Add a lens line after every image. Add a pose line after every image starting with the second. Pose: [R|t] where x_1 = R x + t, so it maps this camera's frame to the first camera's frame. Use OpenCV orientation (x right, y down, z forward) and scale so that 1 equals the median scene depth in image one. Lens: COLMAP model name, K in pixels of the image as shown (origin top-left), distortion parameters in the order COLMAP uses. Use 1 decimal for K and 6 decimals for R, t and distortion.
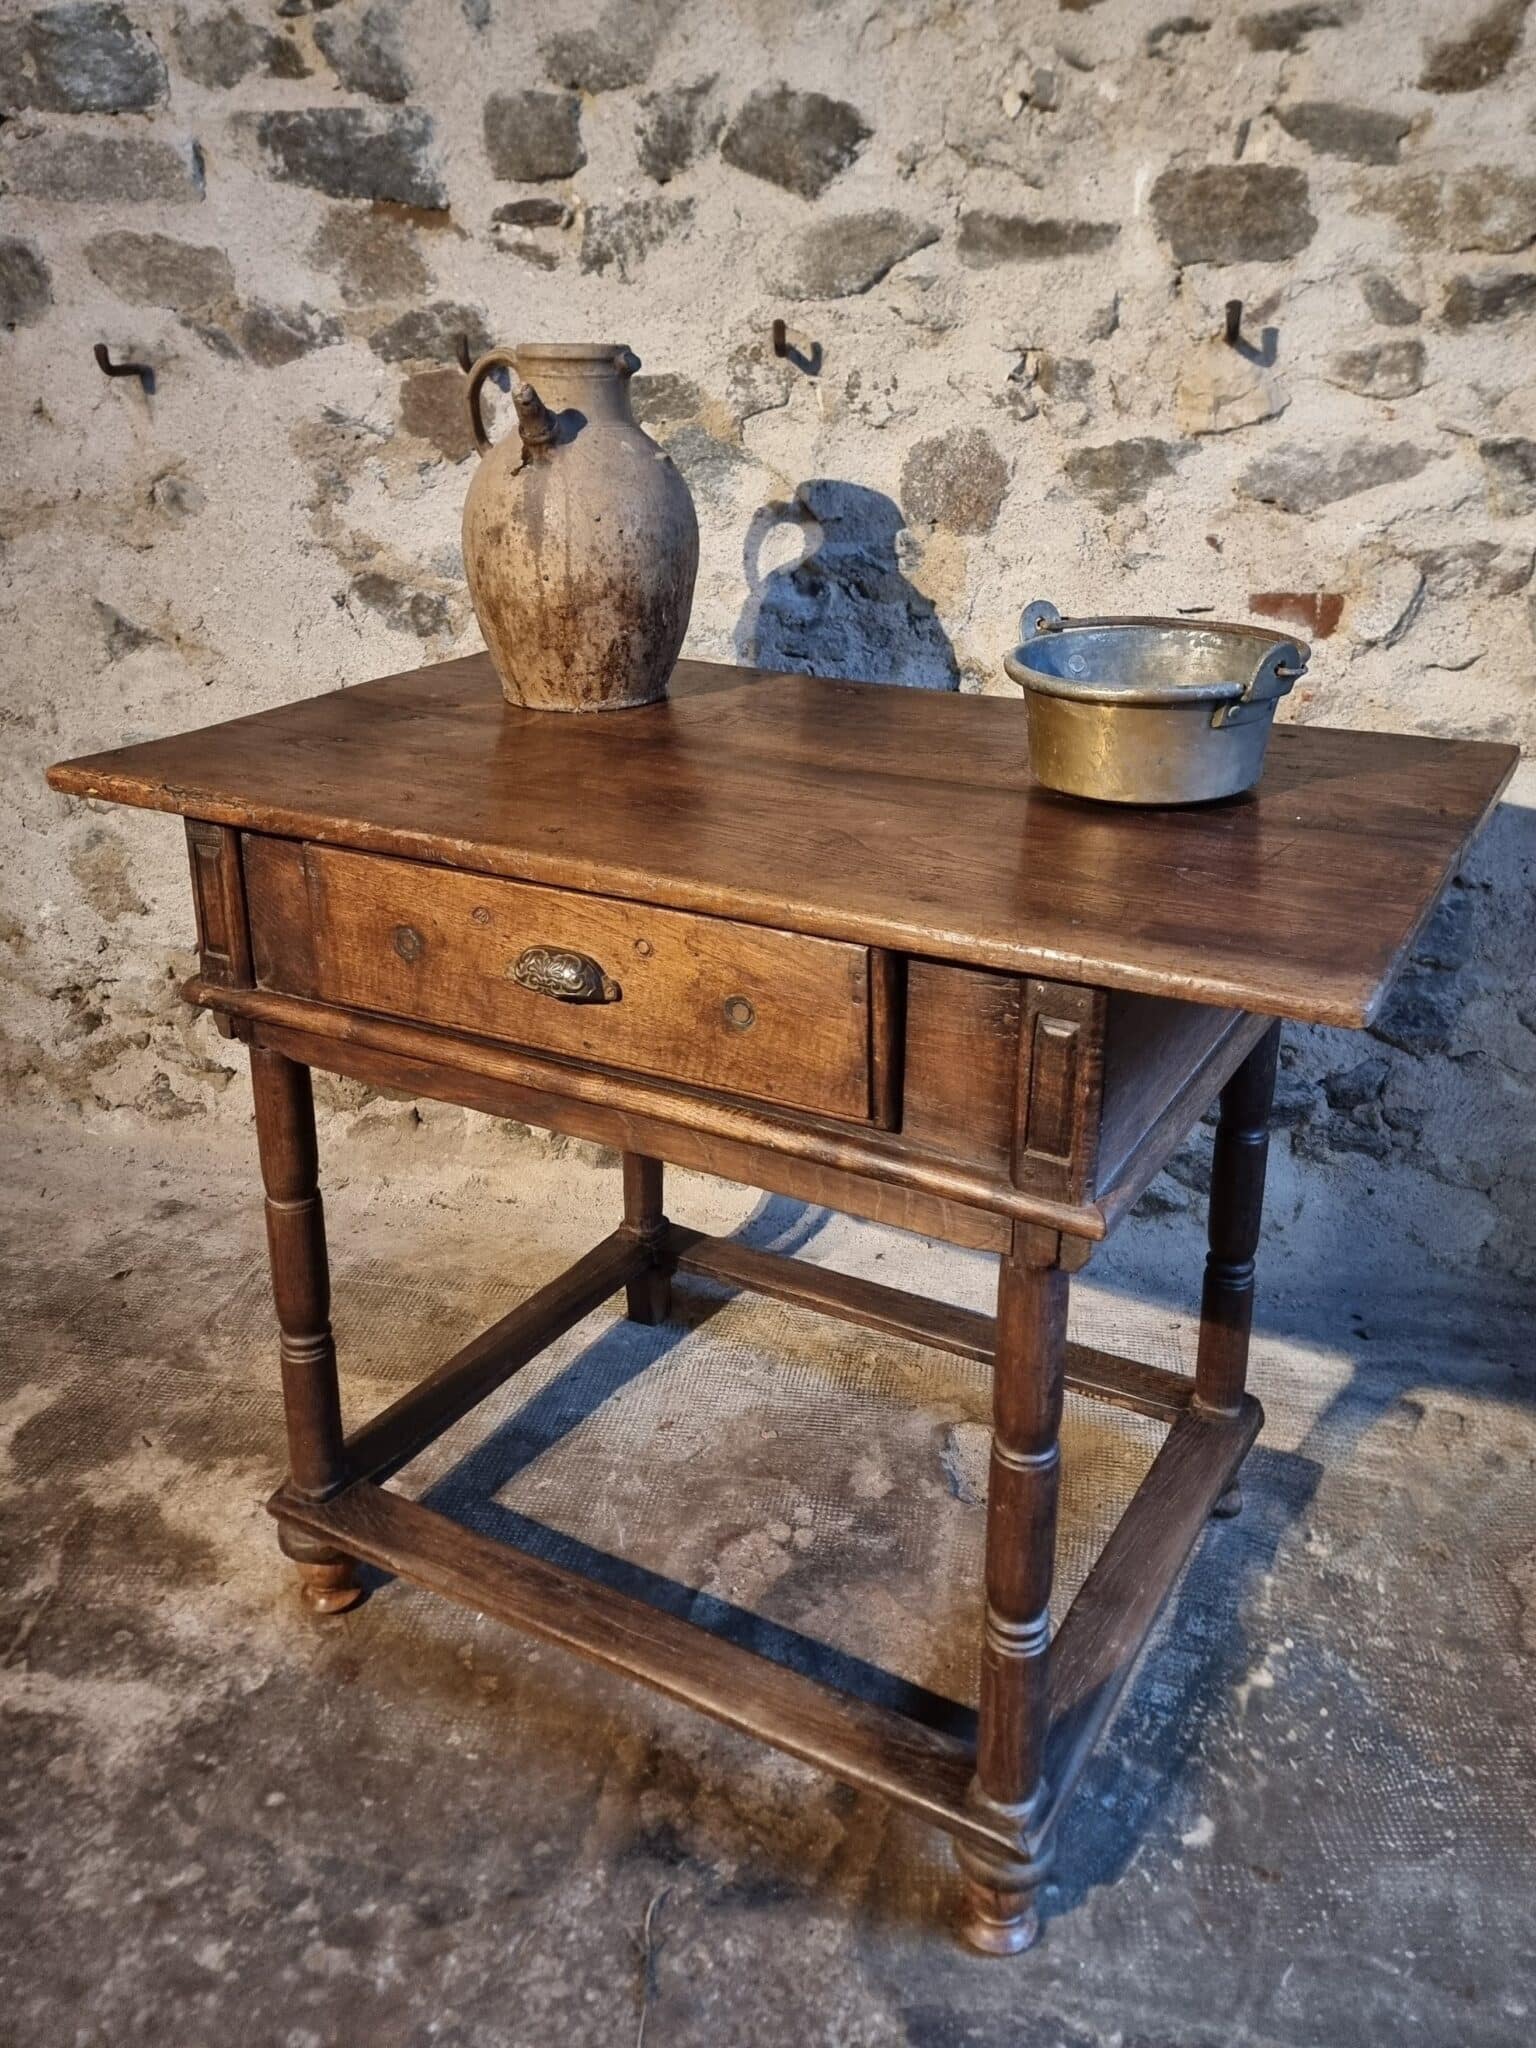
lens RADIAL K [[1637.3, 0, 794.2], [0, 1637.3, 909.8], [0, 0, 1]] dist [0.073914, -0.068498]
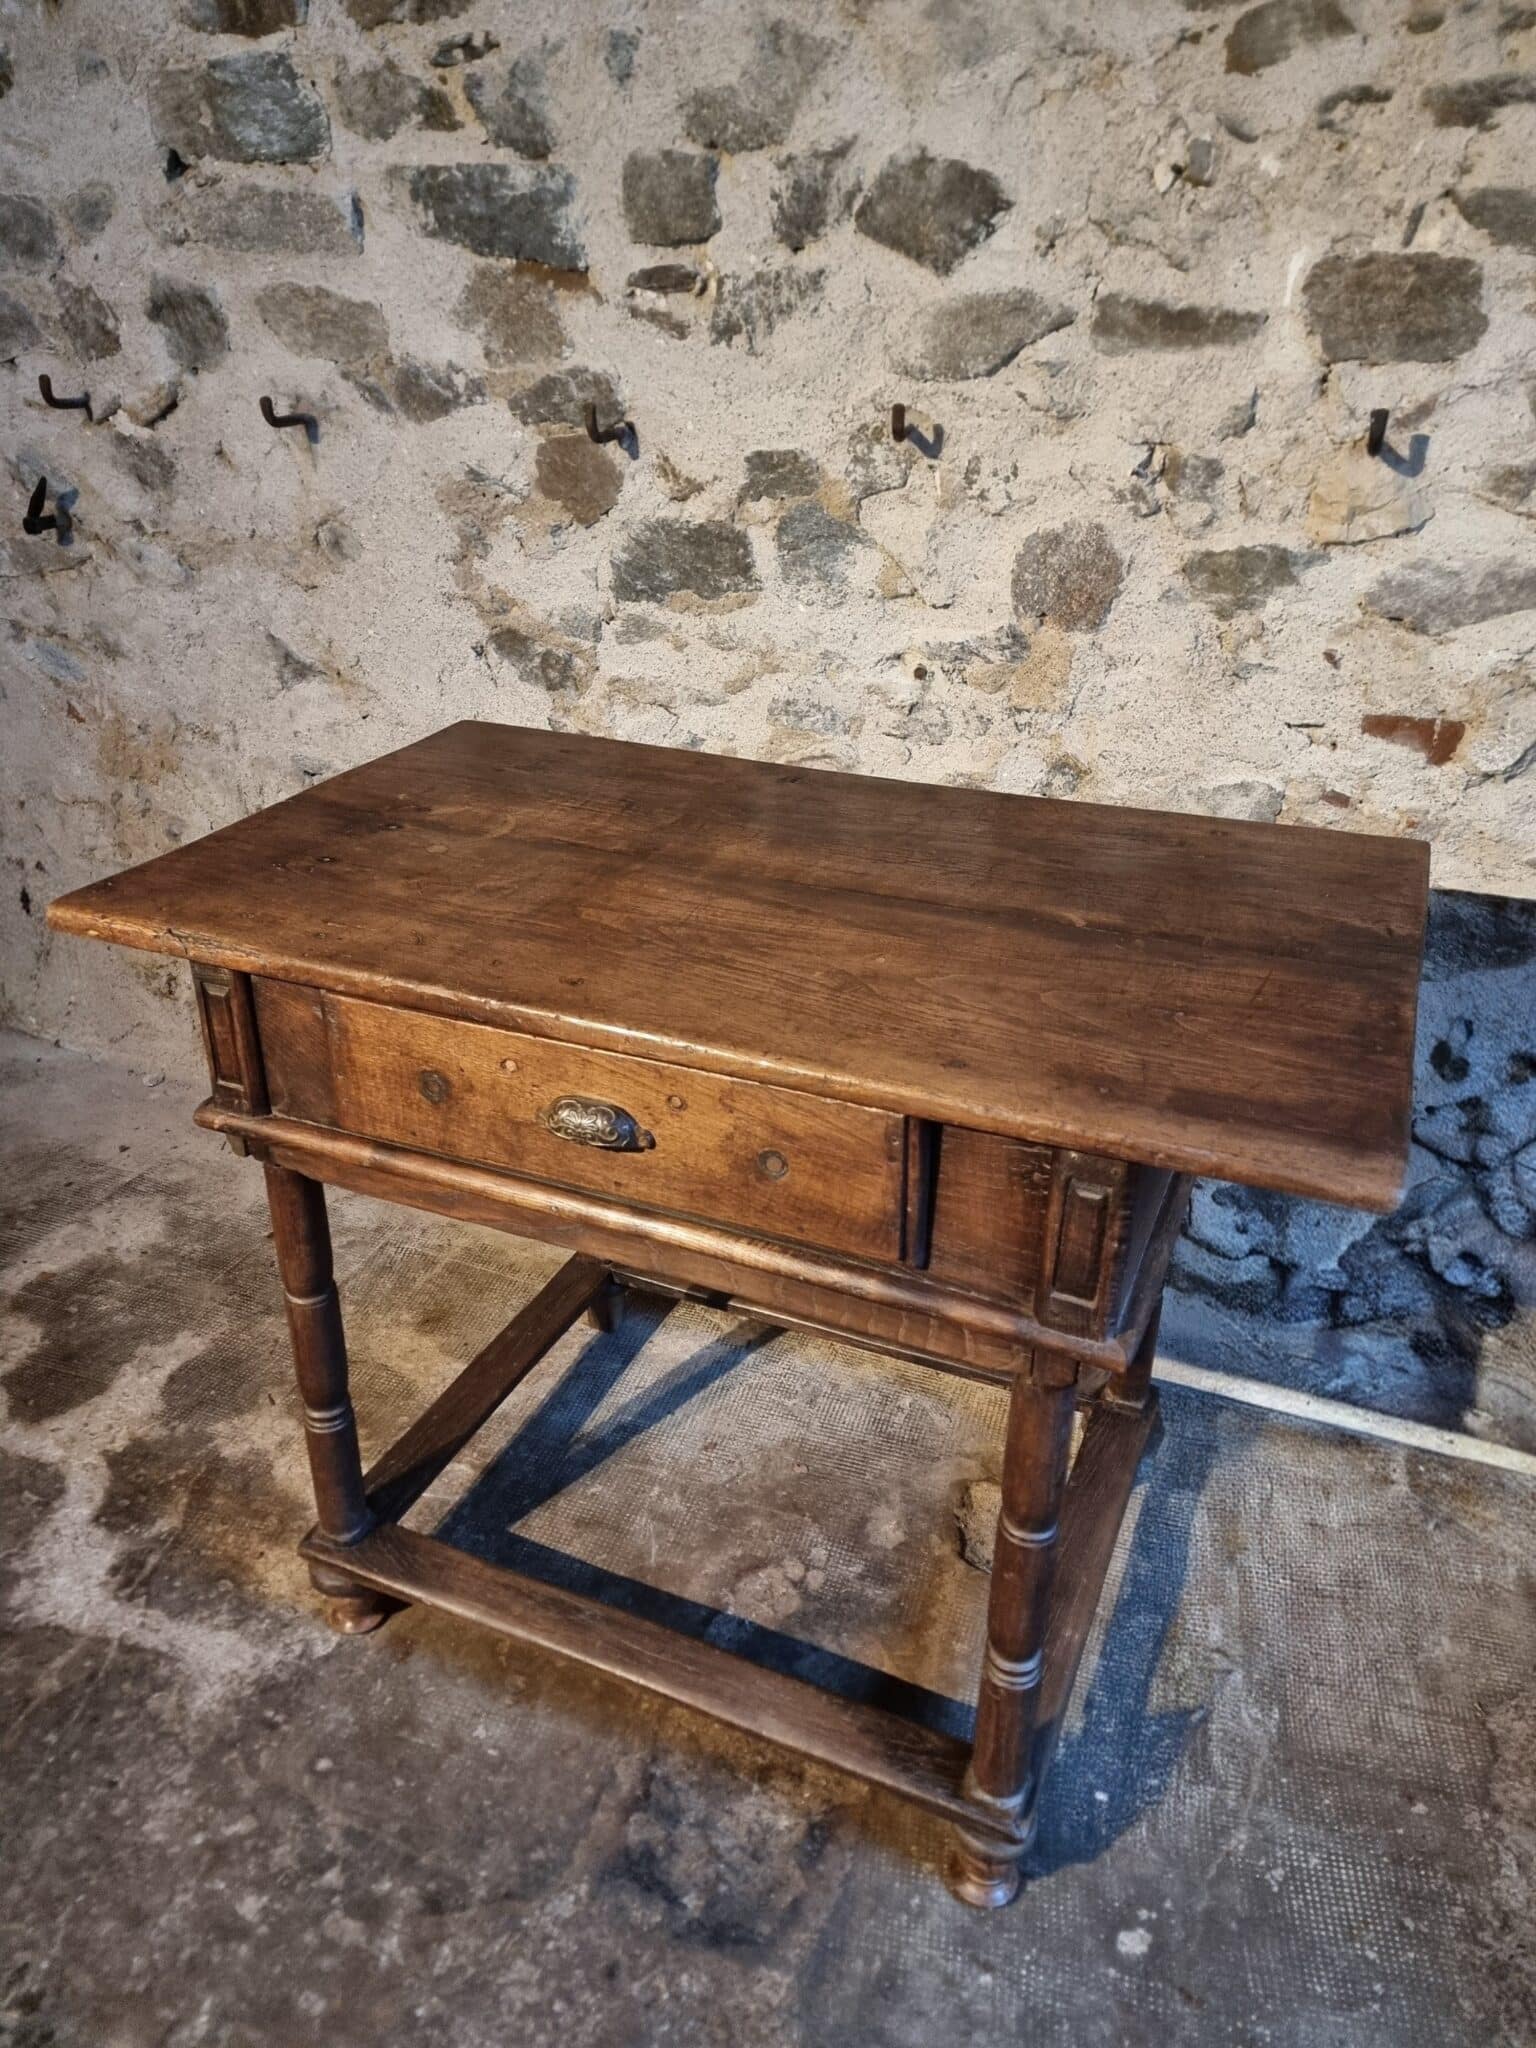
lens RADIAL K [[1429.0, 0, 750.7], [0, 1429.0, 1030.9], [0, 0, 1]] dist [0.079118, -0.072770]
pose [[0.986615, 0.092490, -0.134303, 0.054144], [-0.073090, 0.987047, 0.142815, -0.105609], [0.145772, -0.131087, 0.980595, 0.092422]]
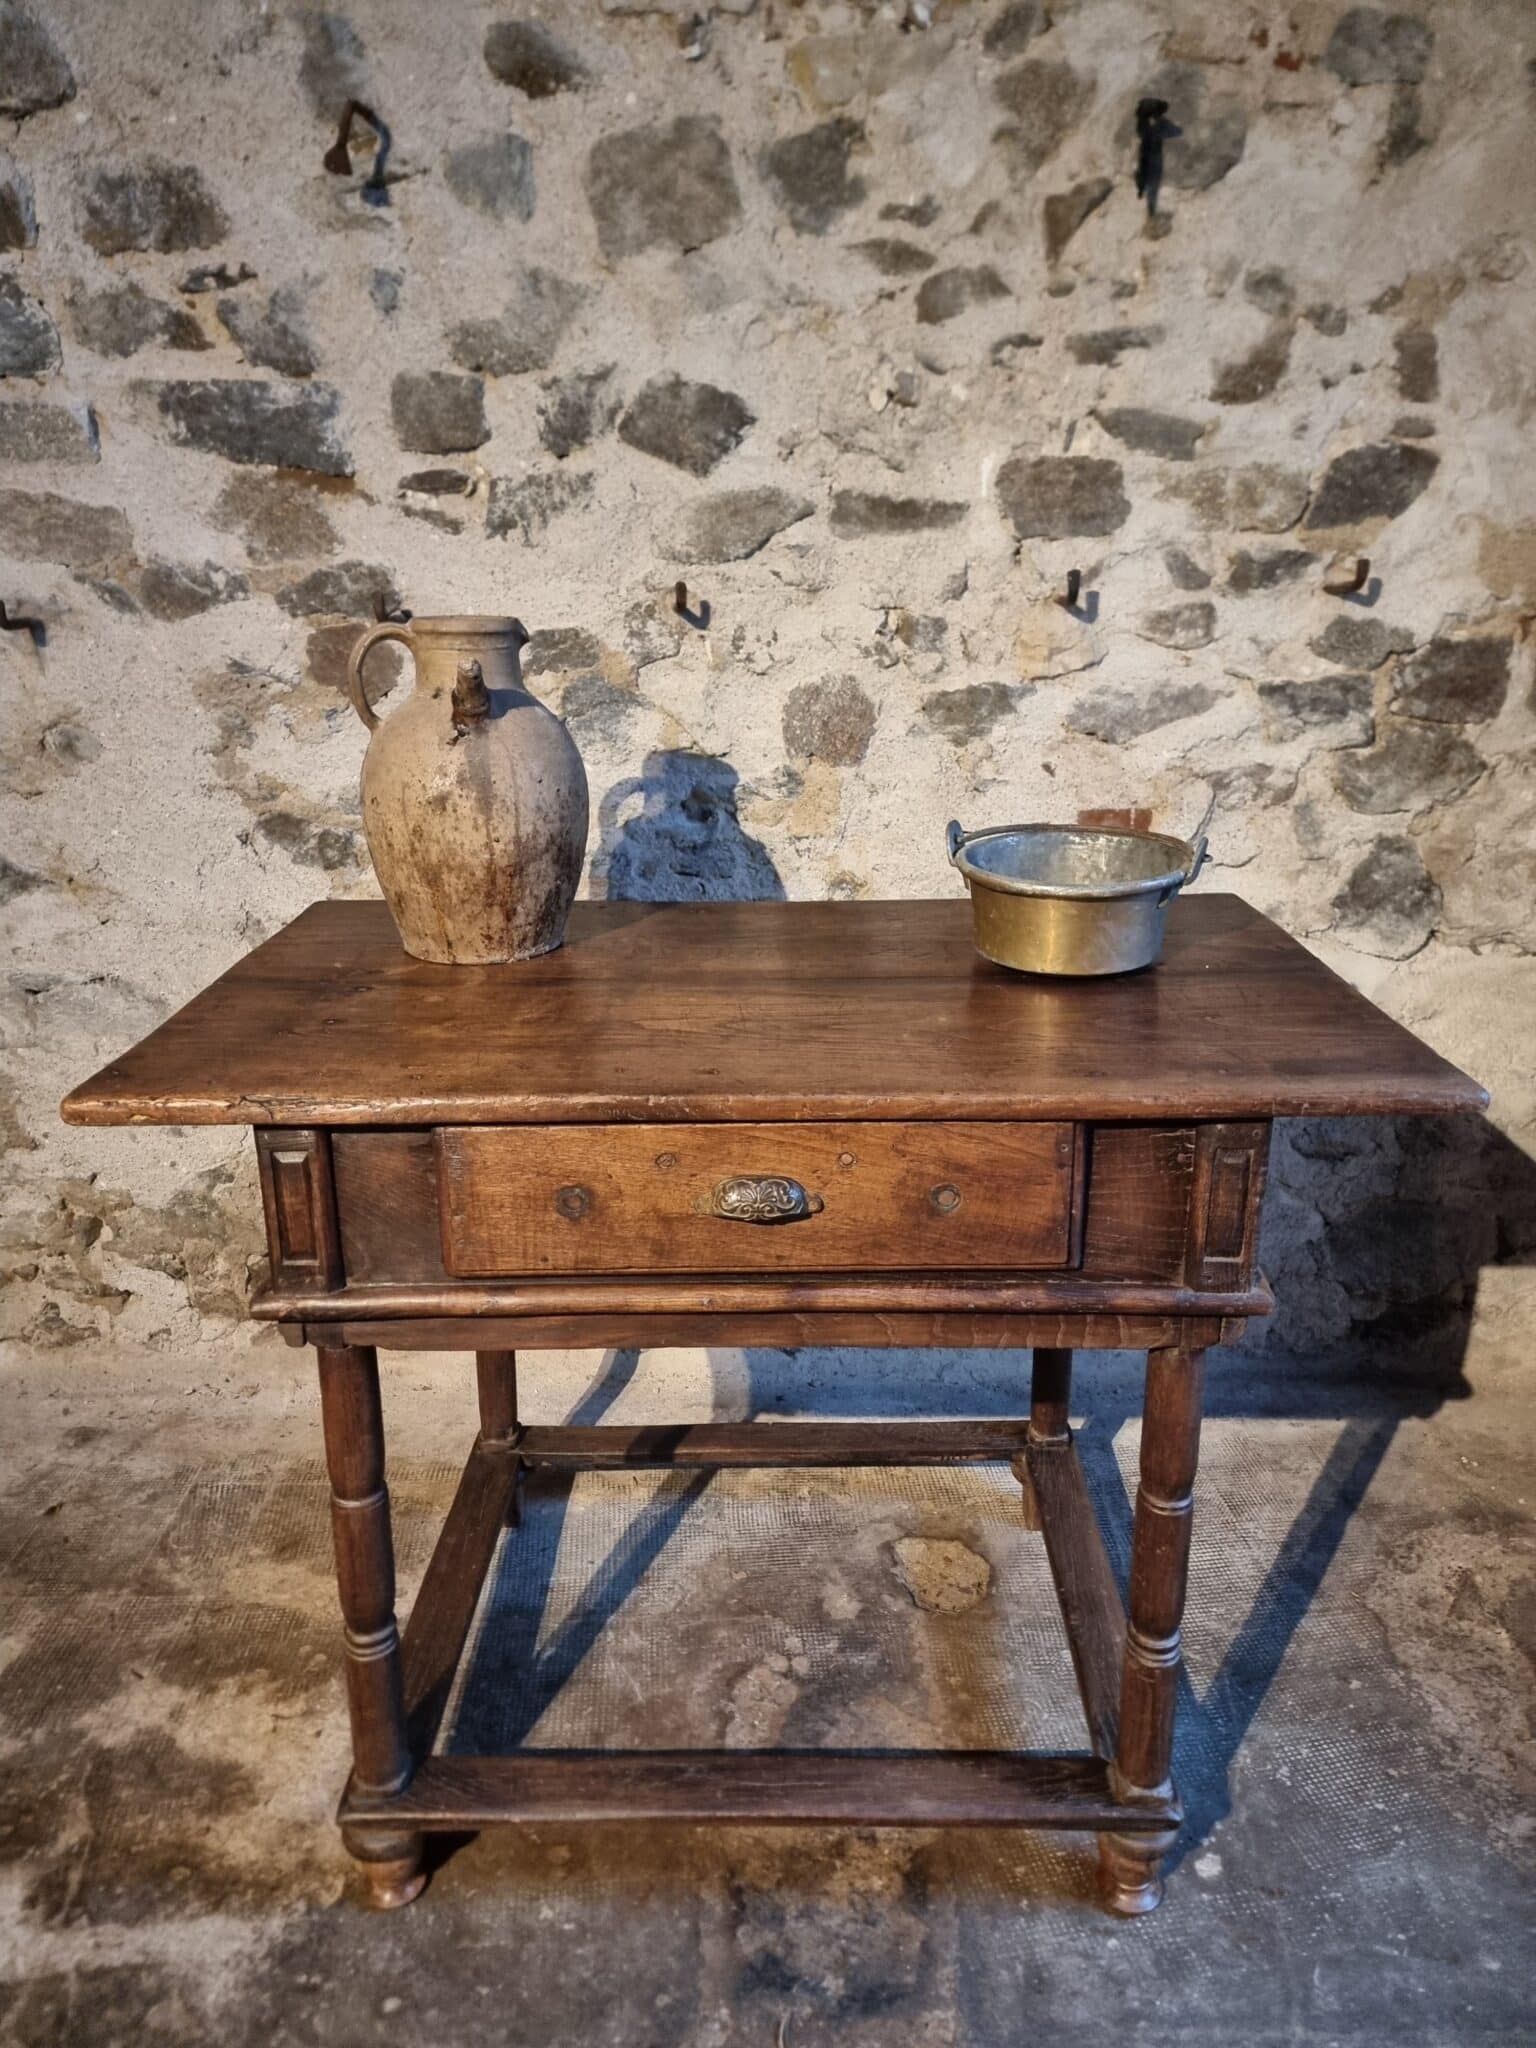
lens RADIAL K [[1430.1, 0, 761.6], [0, 1430.1, 1037.7], [0, 0, 1]] dist [0.075759, -0.070994]
pose [[0.973613, -0.066233, 0.218383, -0.190759], [0.069965, 0.997505, -0.009389, -0.033963], [-0.217217, 0.024421, 0.975818, 0.036489]]
